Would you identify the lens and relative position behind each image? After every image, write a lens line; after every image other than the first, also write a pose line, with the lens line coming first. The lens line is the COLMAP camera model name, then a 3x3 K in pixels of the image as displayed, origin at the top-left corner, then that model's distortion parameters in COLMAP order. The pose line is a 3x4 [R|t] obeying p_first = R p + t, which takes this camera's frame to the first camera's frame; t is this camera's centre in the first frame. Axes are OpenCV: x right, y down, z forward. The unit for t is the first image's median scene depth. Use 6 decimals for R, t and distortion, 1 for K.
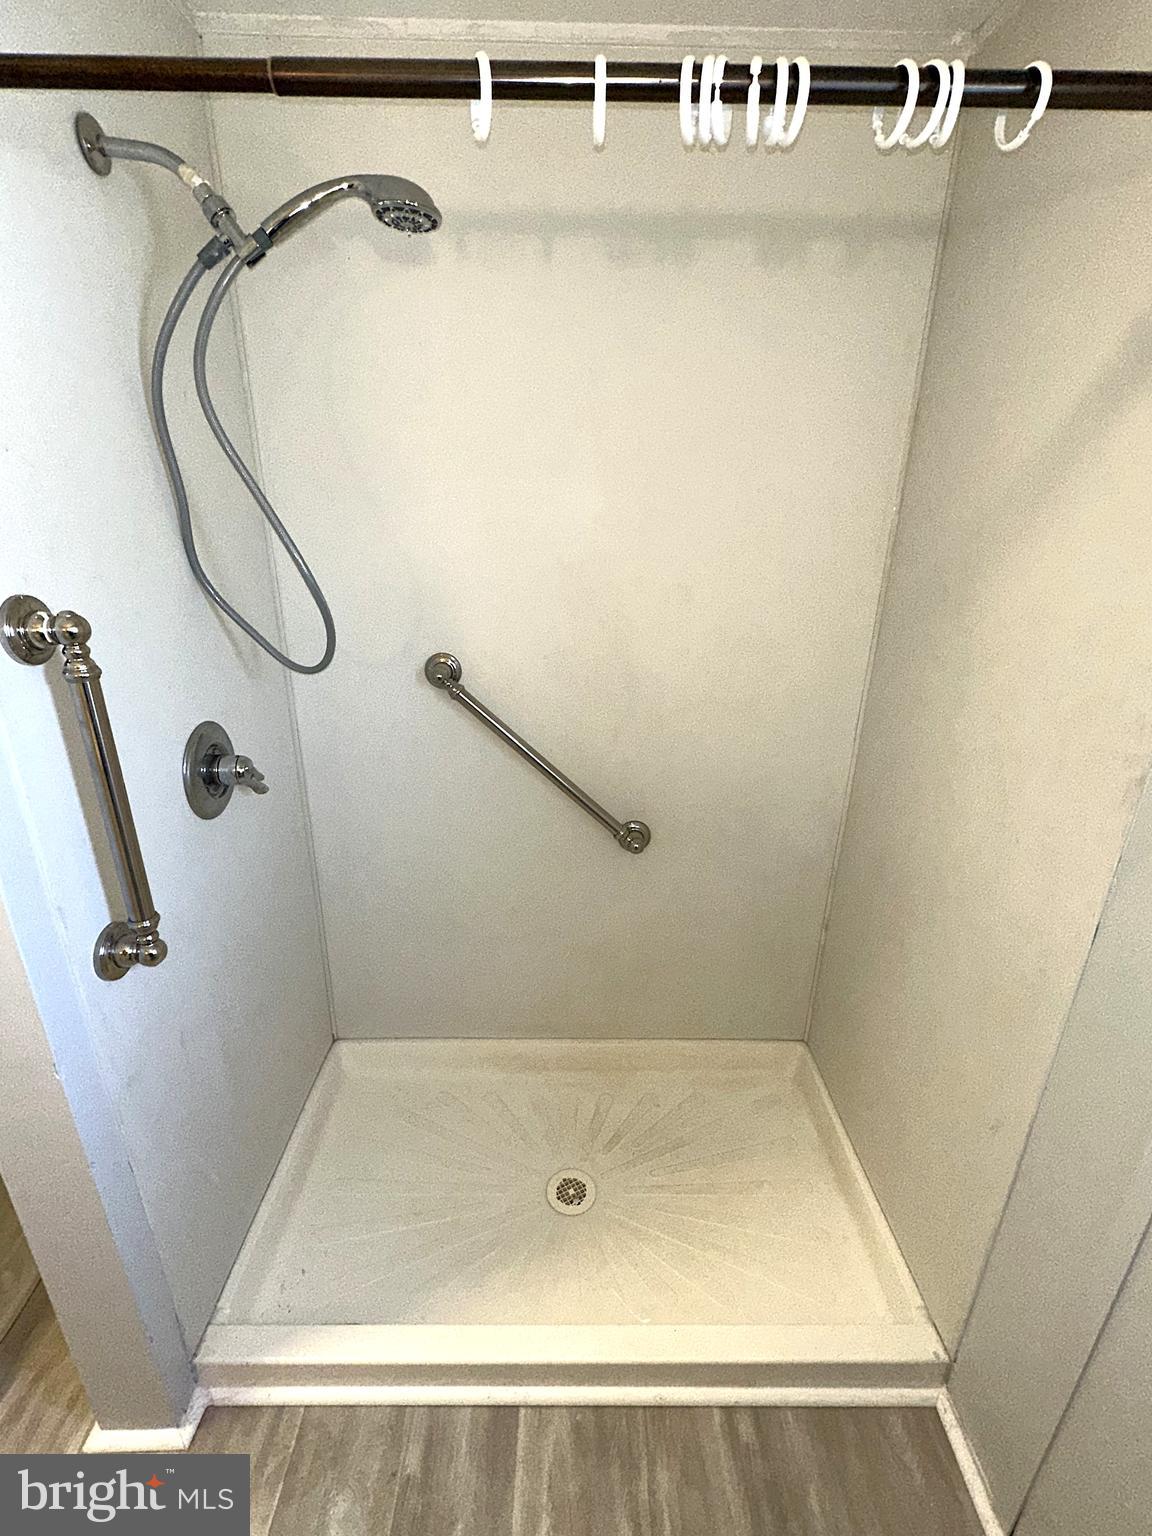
lens RADIAL K [[698.5, 0, 576.8], [0, 698.5, 769.6], [0, 0, 1]] dist [-0.000011, -0.000078]
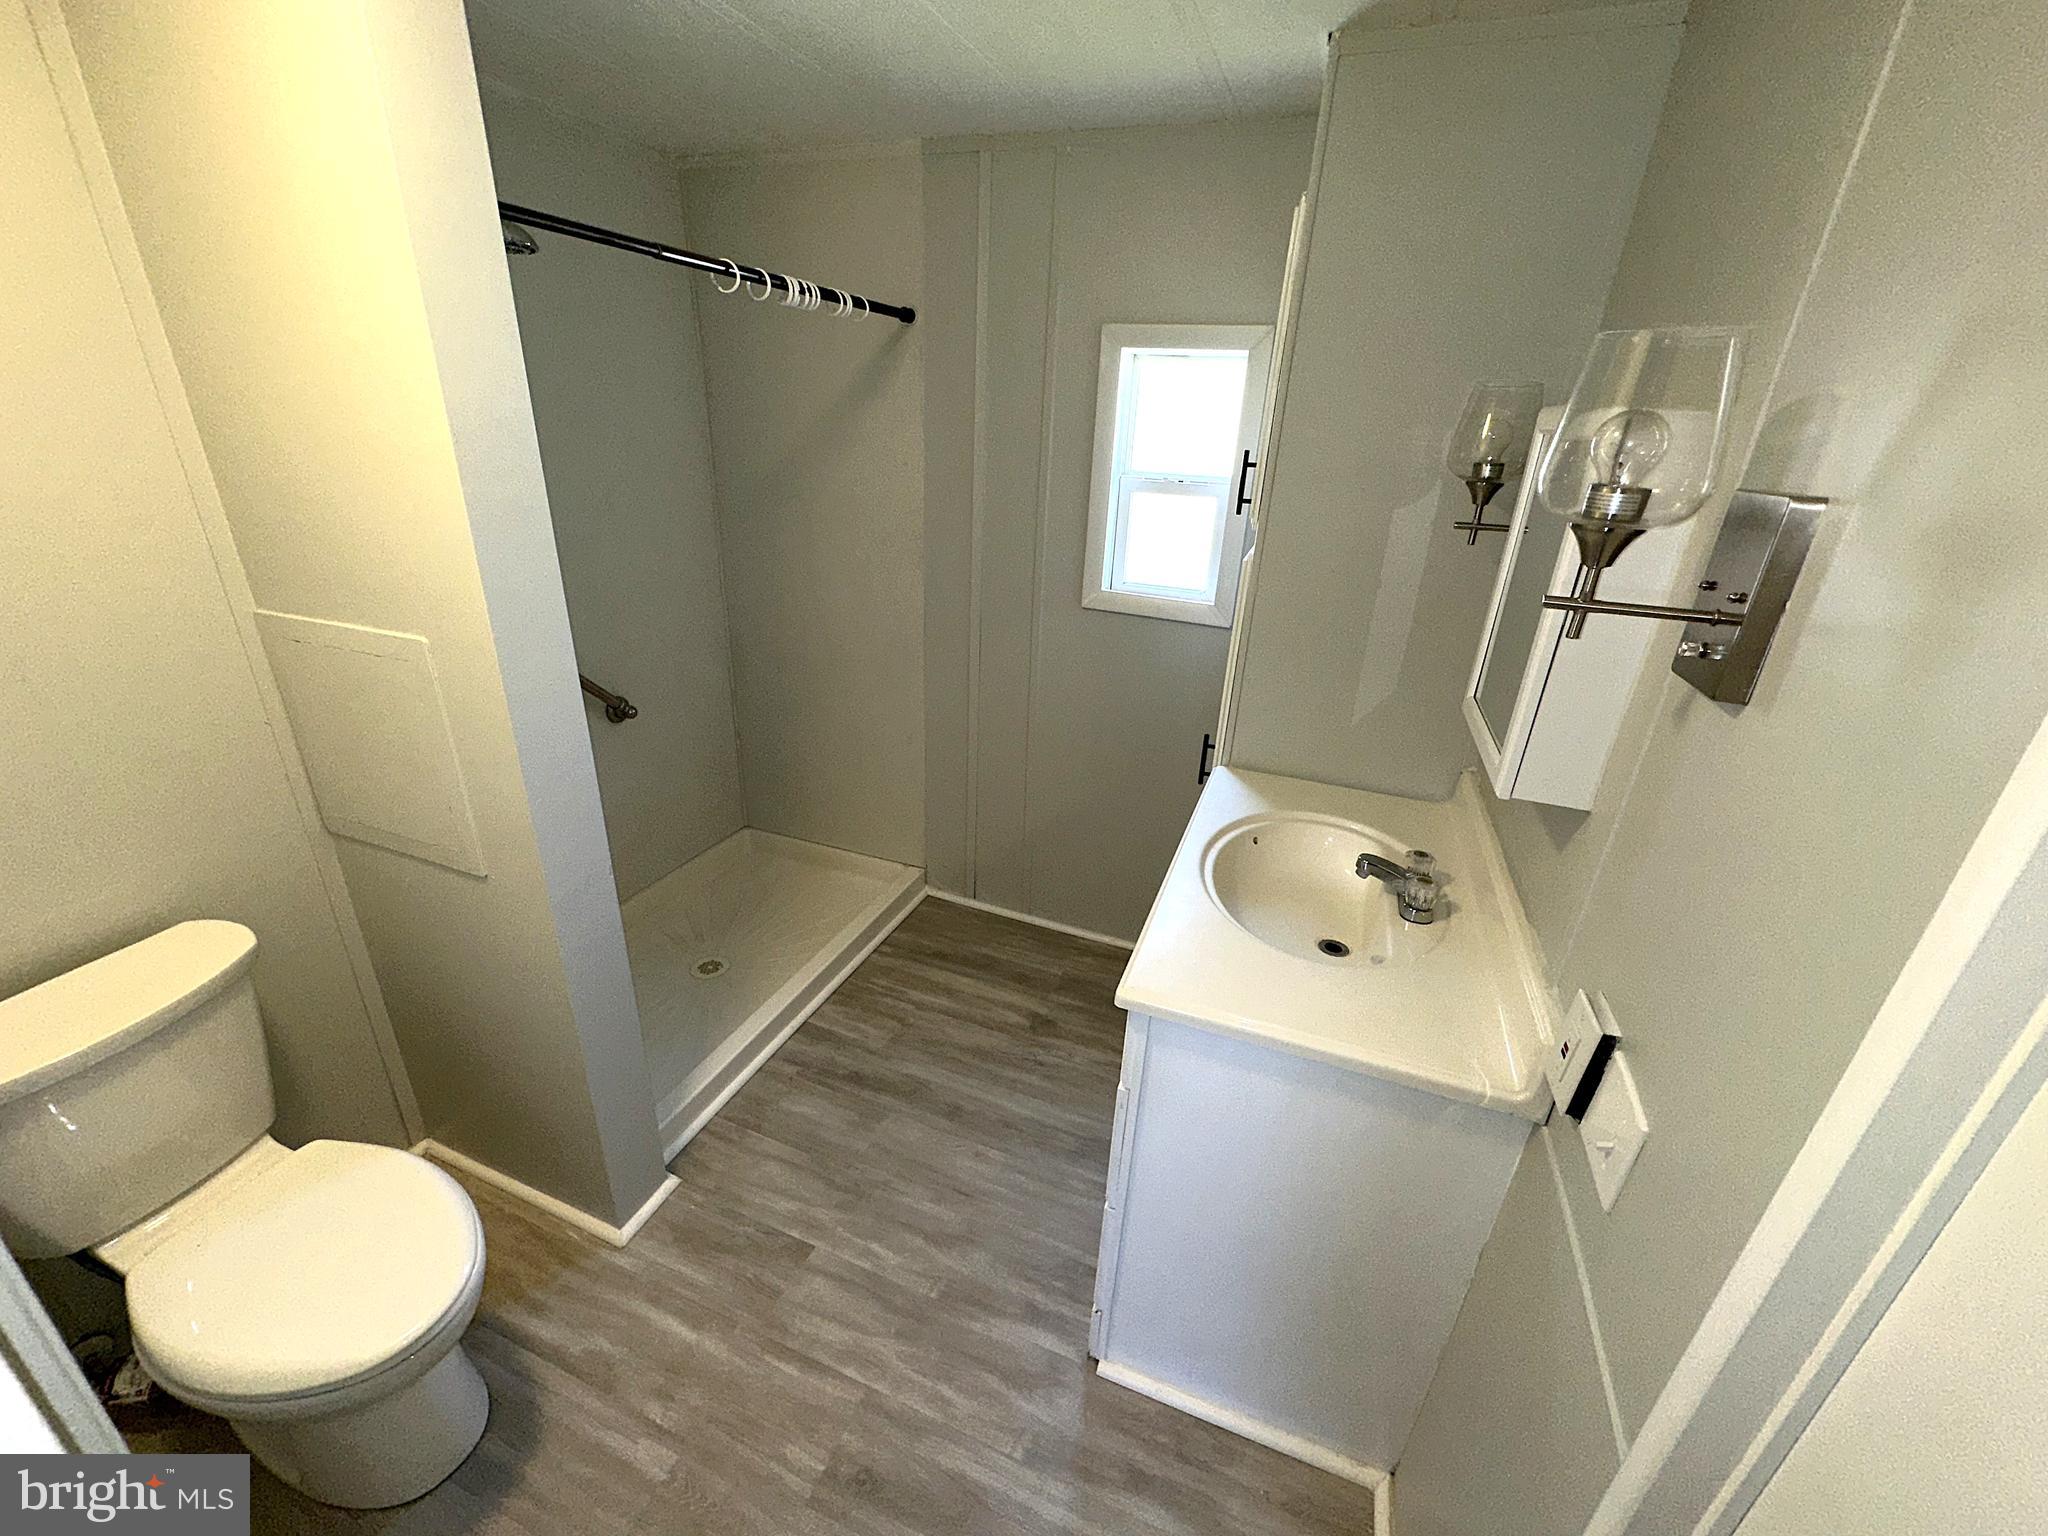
lens RADIAL K [[832.7, 0, 1018.5], [0, 832.7, 776.2], [0, 0, 1]] dist [-0.011087, 0.000842]
pose [[0.375707, -0.362800, 0.852772, -1.360488], [0.294237, 0.919273, 0.261460, 0.038565], [-0.878789, 0.152685, 0.452126, -0.390336]]
